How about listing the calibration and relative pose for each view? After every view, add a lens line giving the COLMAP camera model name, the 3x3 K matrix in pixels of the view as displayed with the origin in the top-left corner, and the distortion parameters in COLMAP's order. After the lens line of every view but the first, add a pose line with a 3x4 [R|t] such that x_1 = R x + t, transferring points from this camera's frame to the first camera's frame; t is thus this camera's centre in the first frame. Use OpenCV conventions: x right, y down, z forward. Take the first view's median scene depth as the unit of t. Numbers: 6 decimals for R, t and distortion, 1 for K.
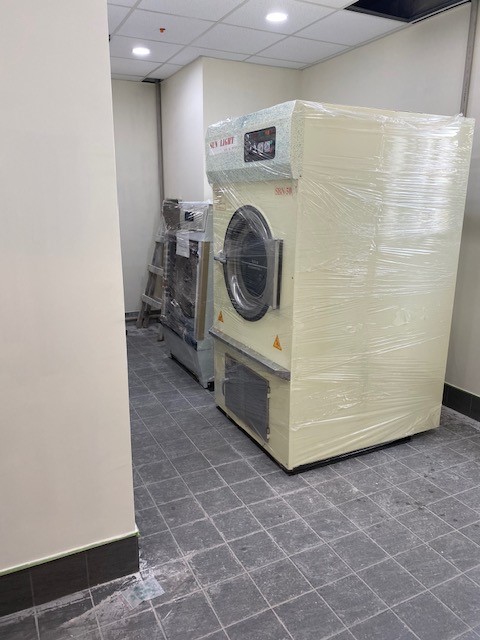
lens RADIAL K [[496.0, 0, 244.1], [0, 496.0, 320.5], [0, 0, 1]] dist [0.067580, -0.001338]
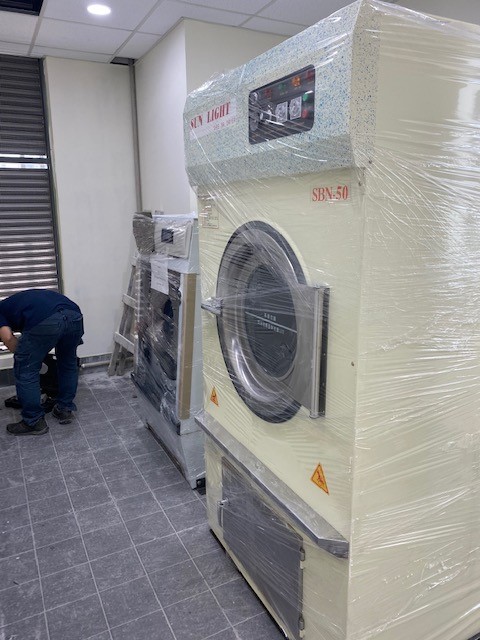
lens RADIAL K [[496.0, 0, 244.1], [0, 496.0, 320.5], [0, 0, 1]] dist [0.067580, -0.001338]
pose [[0.999808, -0.018684, 0.005944, -0.011557], [0.018791, 0.999653, -0.018484, -0.098477], [-0.005596, 0.018592, 0.999811, 0.397360]]
